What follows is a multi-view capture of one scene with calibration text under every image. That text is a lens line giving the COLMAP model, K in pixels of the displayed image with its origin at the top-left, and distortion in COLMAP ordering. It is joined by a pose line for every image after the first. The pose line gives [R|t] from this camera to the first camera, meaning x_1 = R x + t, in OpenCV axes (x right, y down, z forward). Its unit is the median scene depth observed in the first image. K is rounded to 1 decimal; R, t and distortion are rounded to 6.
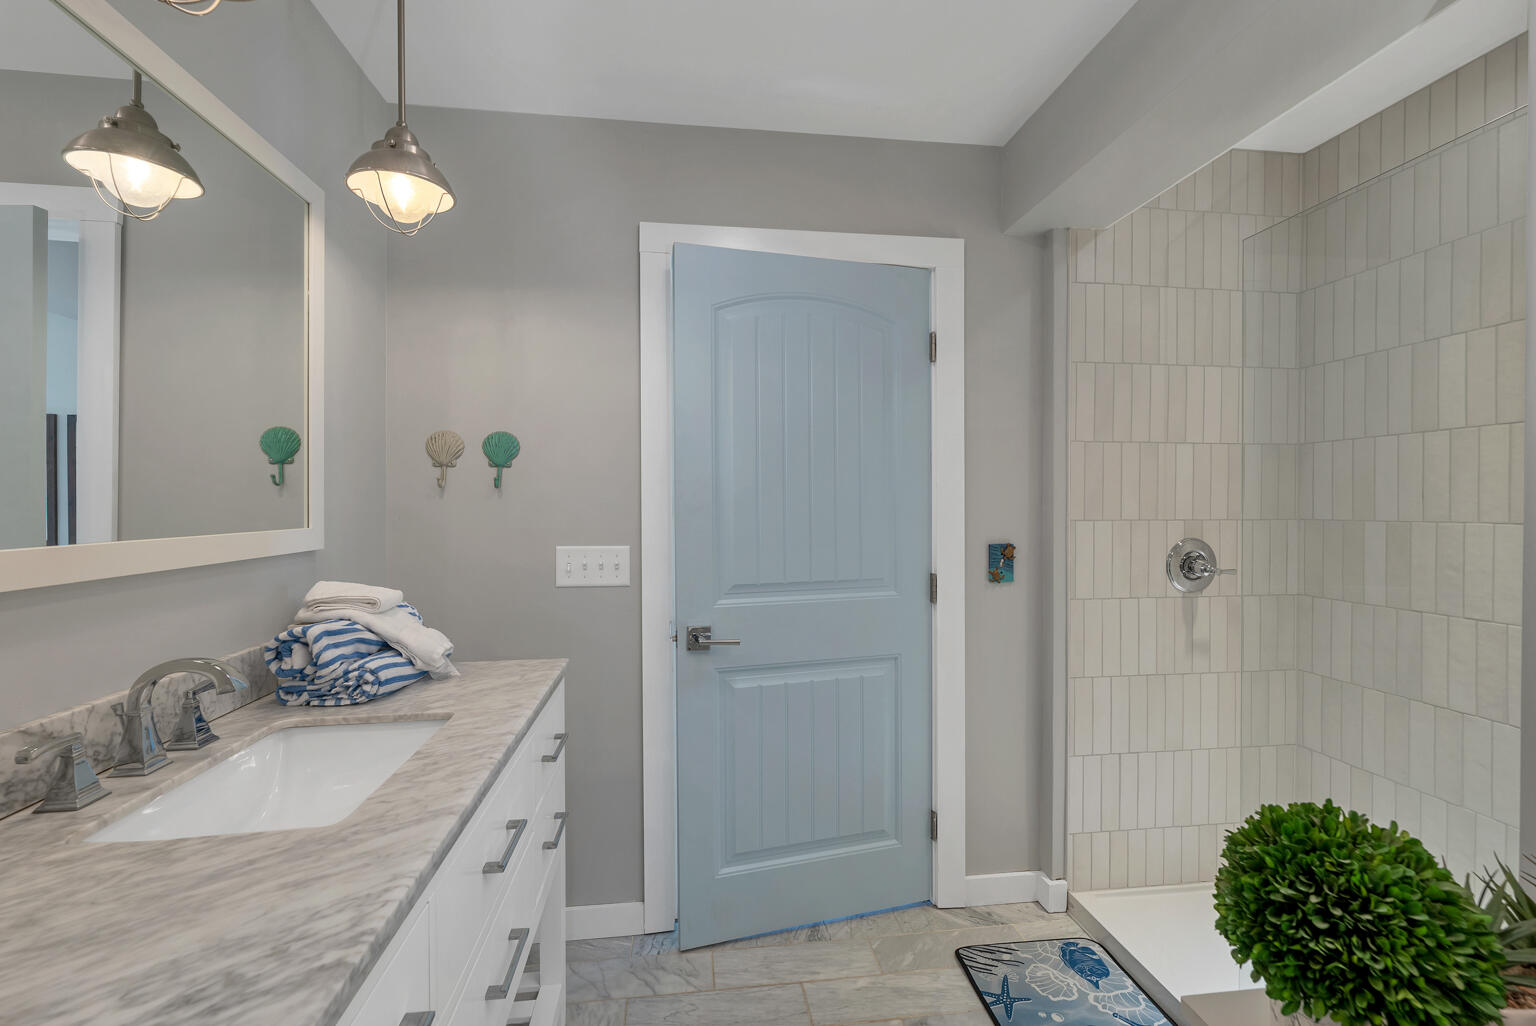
lens RADIAL K [[648.3, 0, 767.4], [0, 648.3, 501.4], [0, 0, 1]] dist [0.001033, 0.000253]
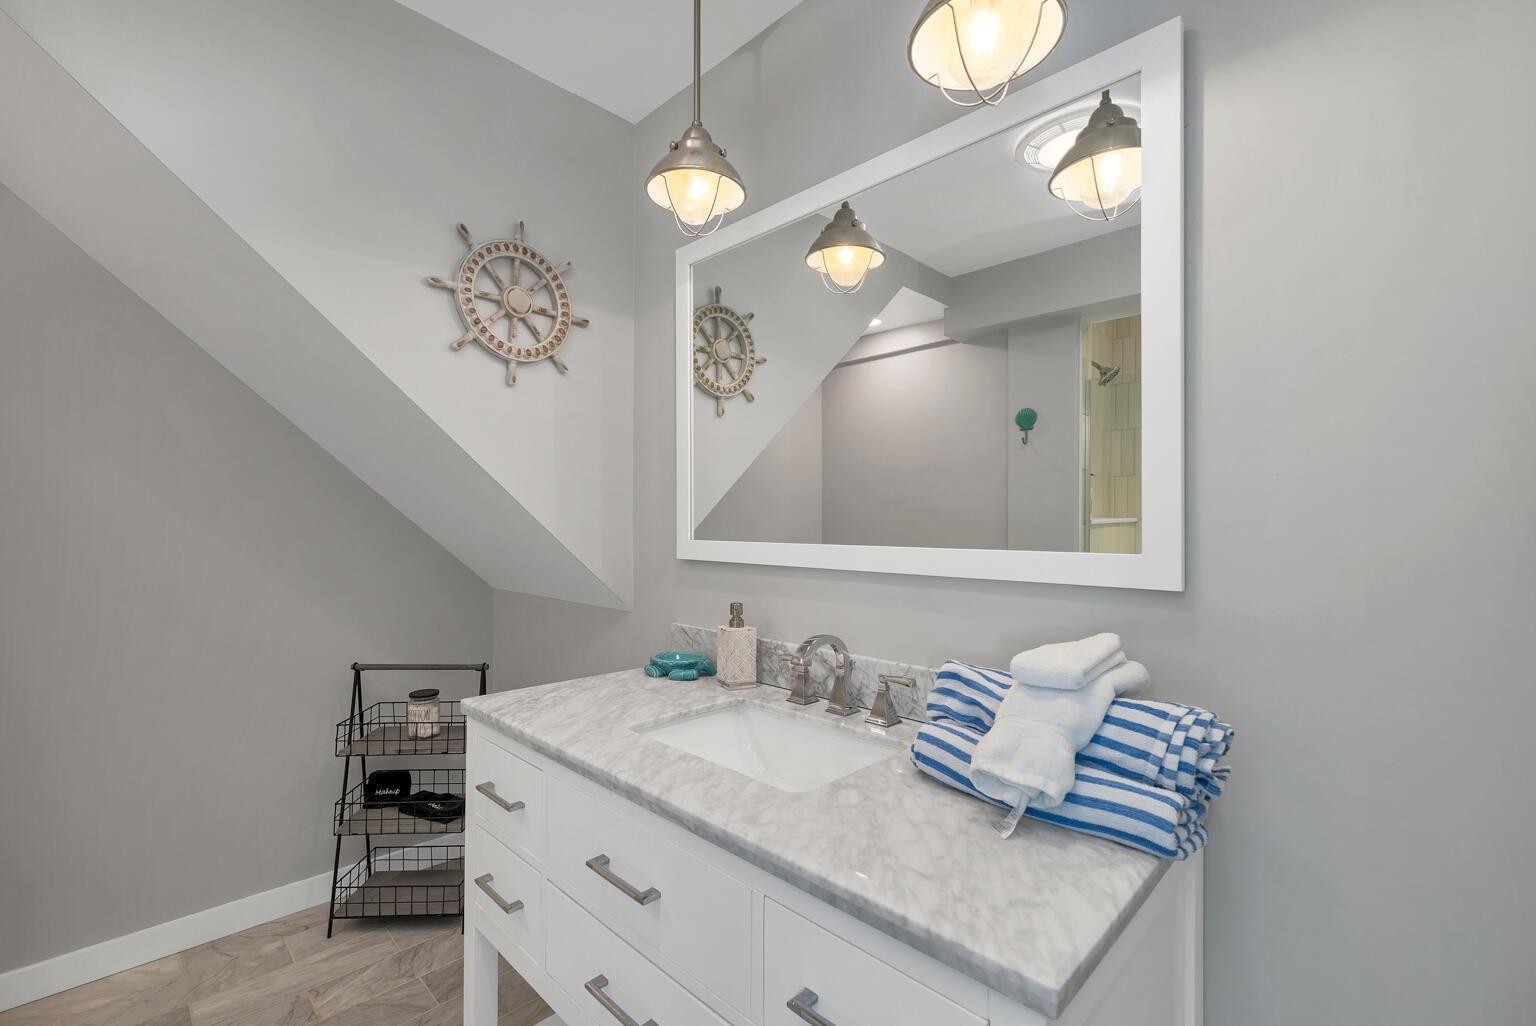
lens RADIAL K [[675.6, 0, 765.4], [0, 675.6, 516.7], [0, 0, 1]] dist [0.000410, 0.000071]
pose [[-0.791628, 0.001346, -0.611002, 0.046031], [0.001476, 0.999999, 0.000291, 0.003318], [0.611001, -0.000672, -0.791629, 2.577604]]
